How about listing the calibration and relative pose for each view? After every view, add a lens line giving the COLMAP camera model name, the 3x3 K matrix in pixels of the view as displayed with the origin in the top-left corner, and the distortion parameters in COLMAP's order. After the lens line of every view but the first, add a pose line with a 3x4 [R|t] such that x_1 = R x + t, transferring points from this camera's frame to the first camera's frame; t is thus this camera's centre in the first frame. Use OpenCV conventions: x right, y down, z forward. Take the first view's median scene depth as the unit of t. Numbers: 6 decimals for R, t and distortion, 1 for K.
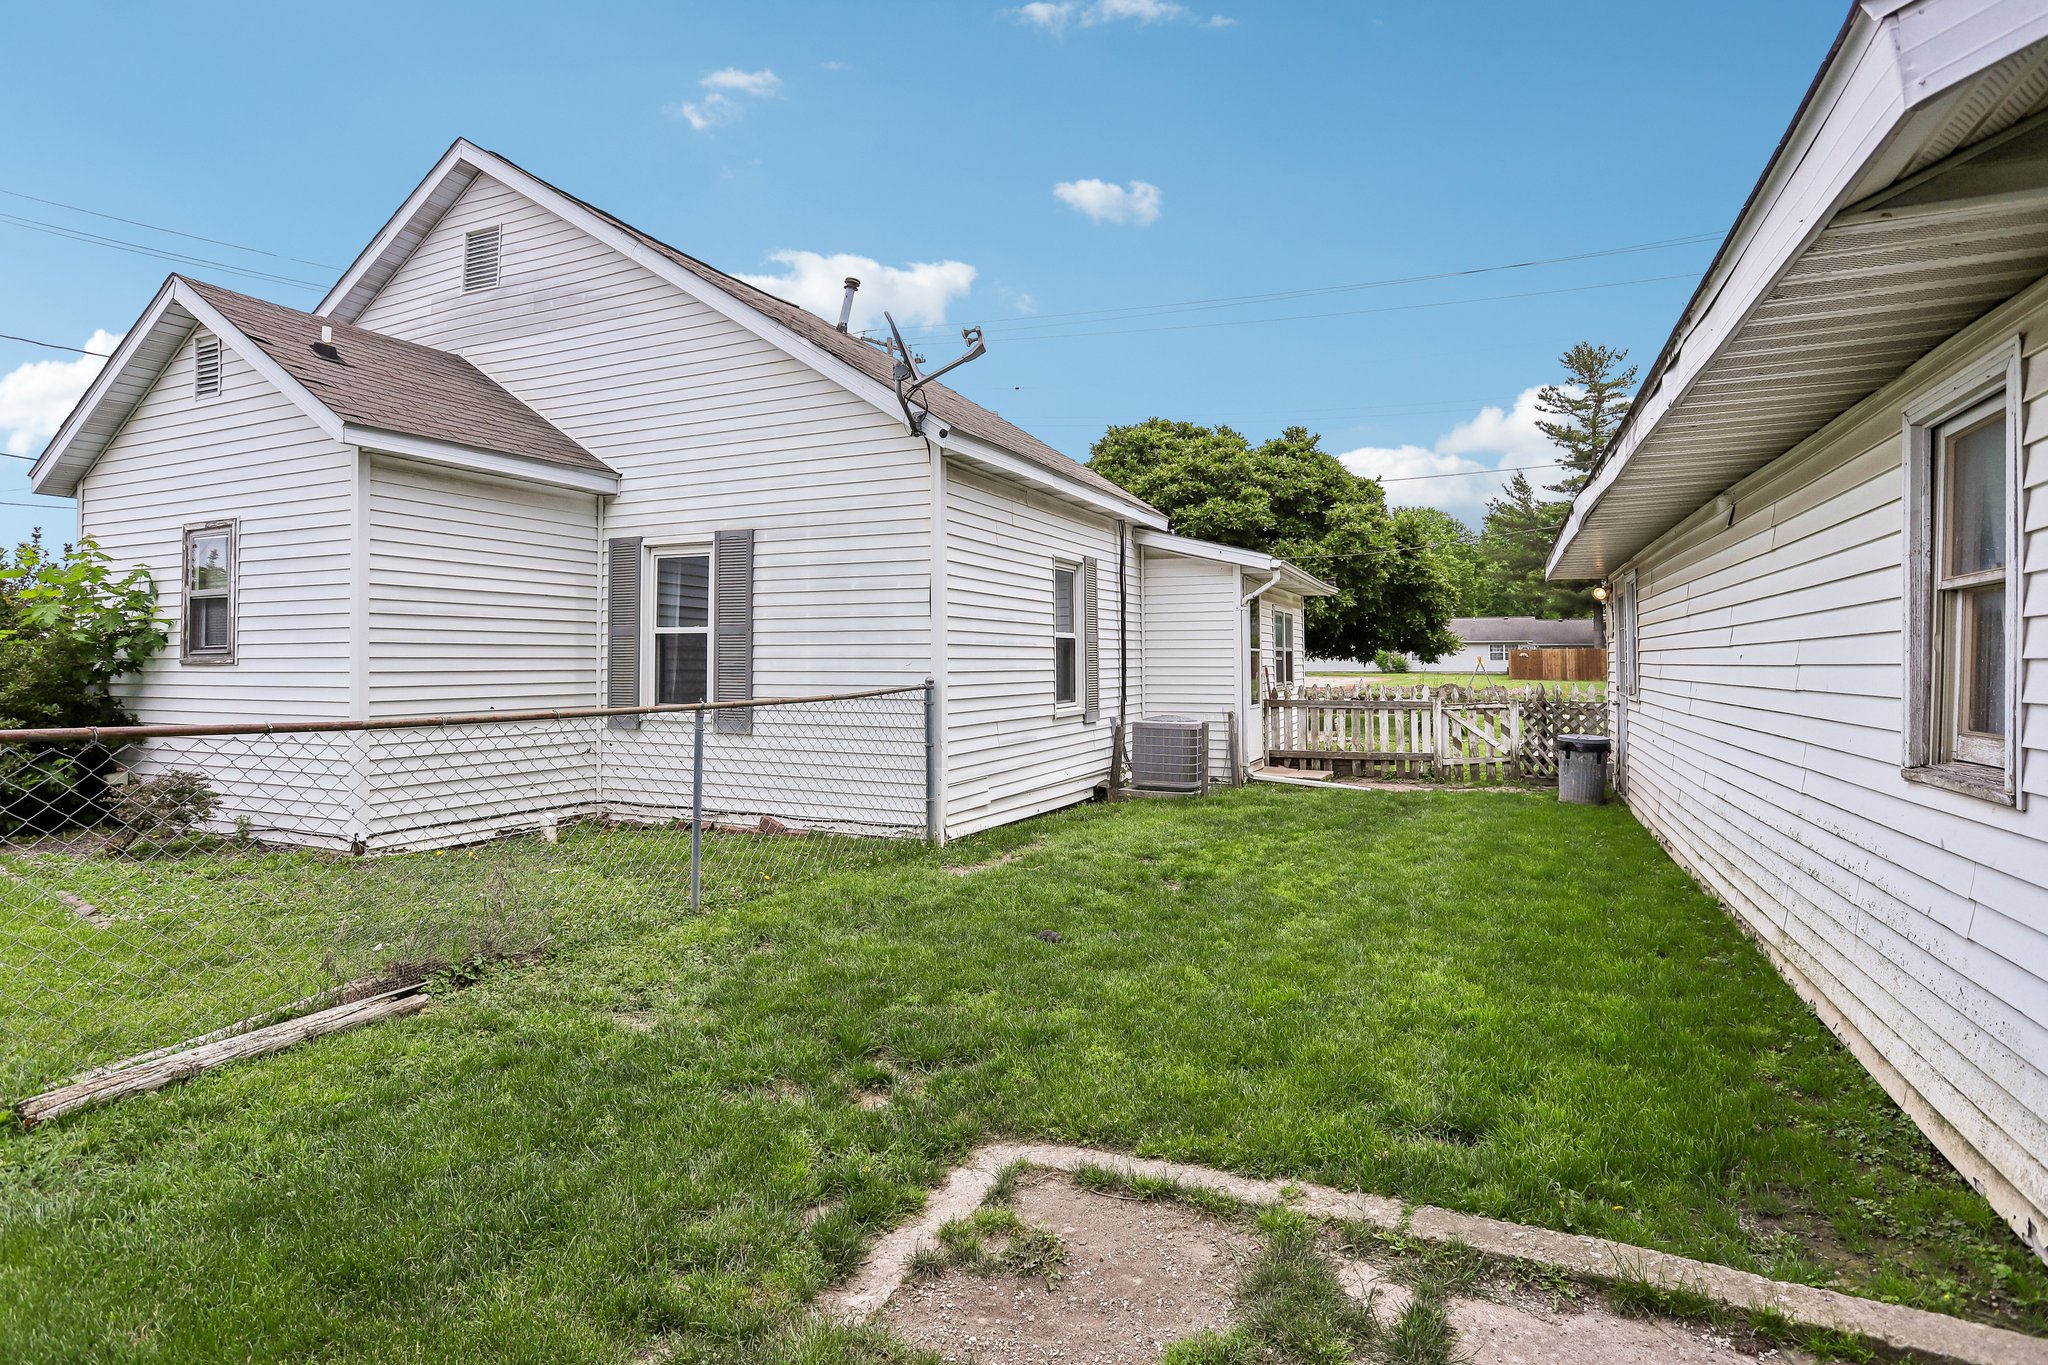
lens RADIAL K [[1035.2, 0, 1002.4], [0, 1035.2, 688.5], [0, 0, 1]] dist [-0.069030, 0.031342]
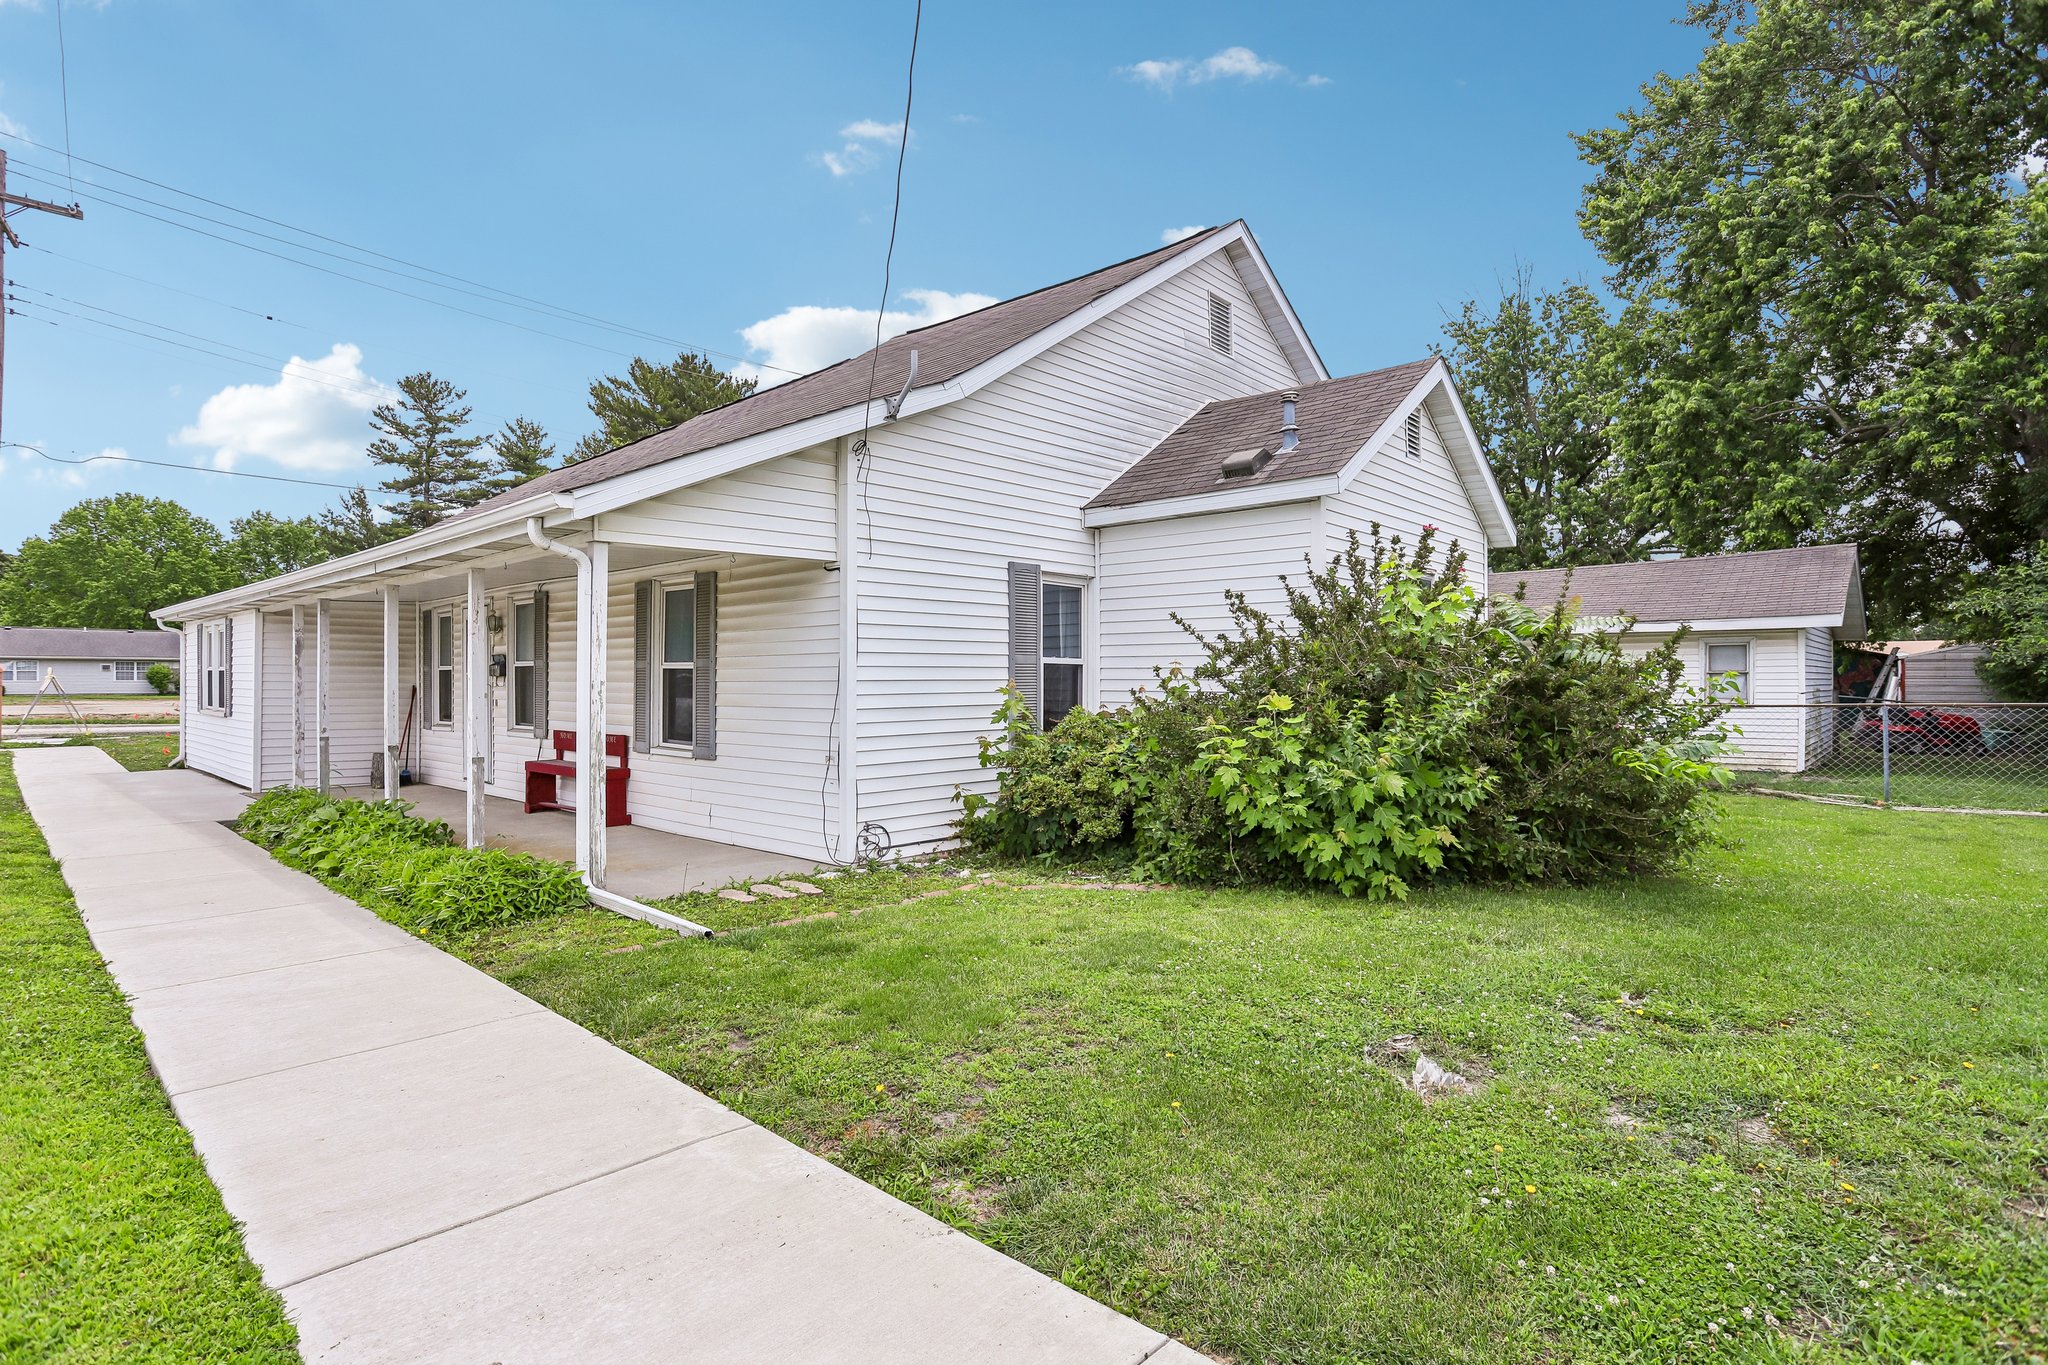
lens RADIAL K [[1035.2, 0, 1002.4], [0, 1035.2, 688.5], [0, 0, 1]] dist [-0.069030, 0.031342]
pose [[0.323842, -0.006775, 0.946087, -1.932204], [0.024105, 0.999709, -0.001092, -0.033105], [-0.945804, 0.023159, 0.323911, 0.996878]]
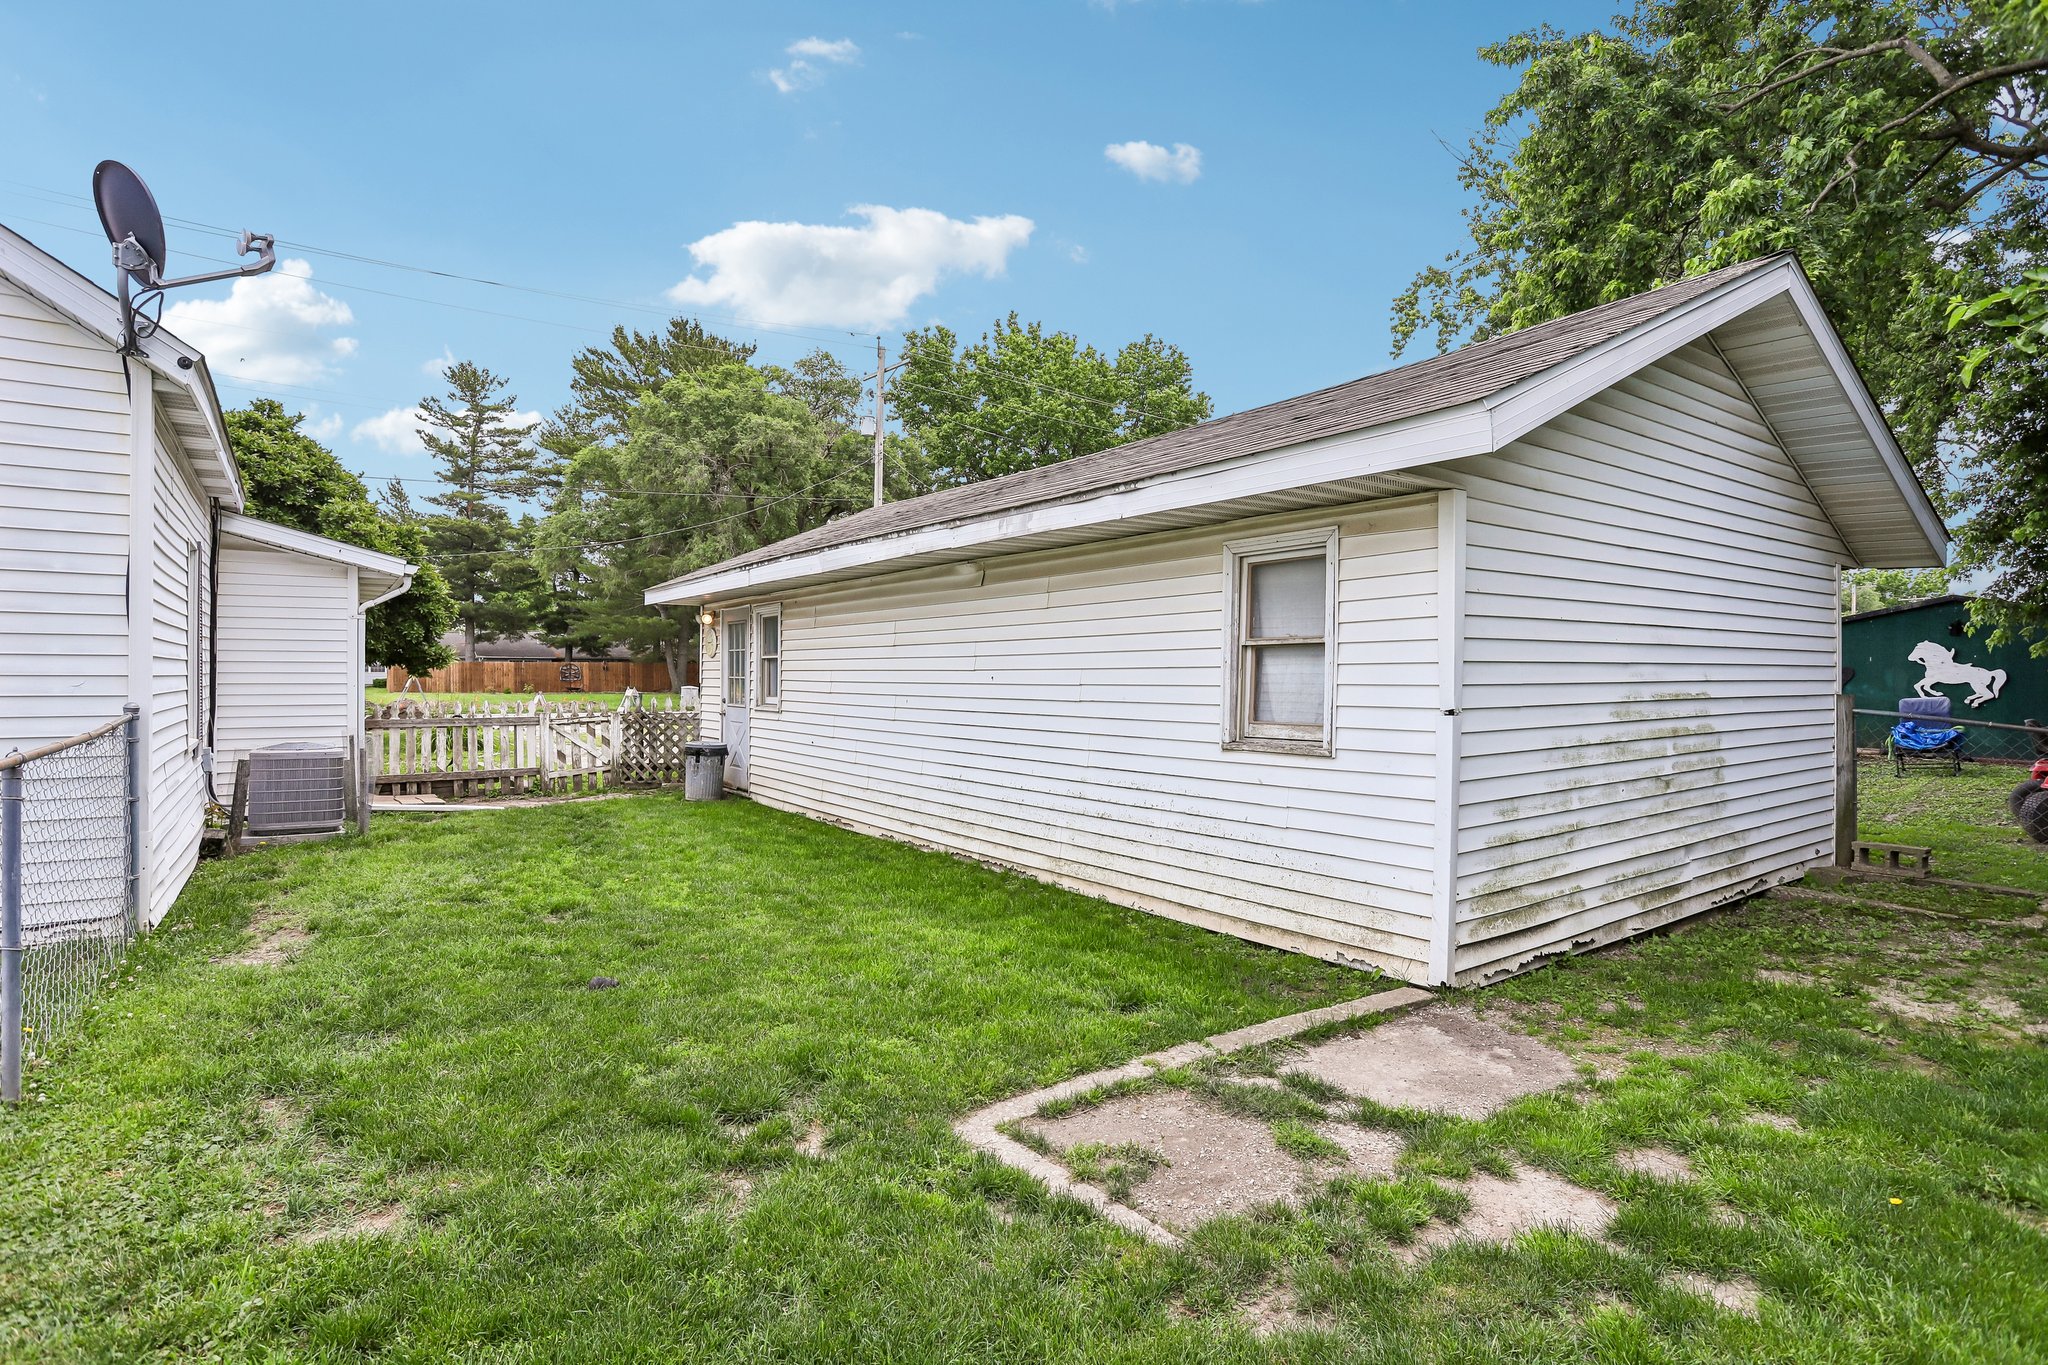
lens RADIAL K [[1035.2, 0, 1002.4], [0, 1035.2, 688.5], [0, 0, 1]] dist [-0.069030, 0.031342]
pose [[0.513297, -0.007919, 0.858175, -0.254164], [0.017594, 0.999844, -0.001297, -0.006534], [-0.858031, 0.015764, 0.513356, 0.105845]]
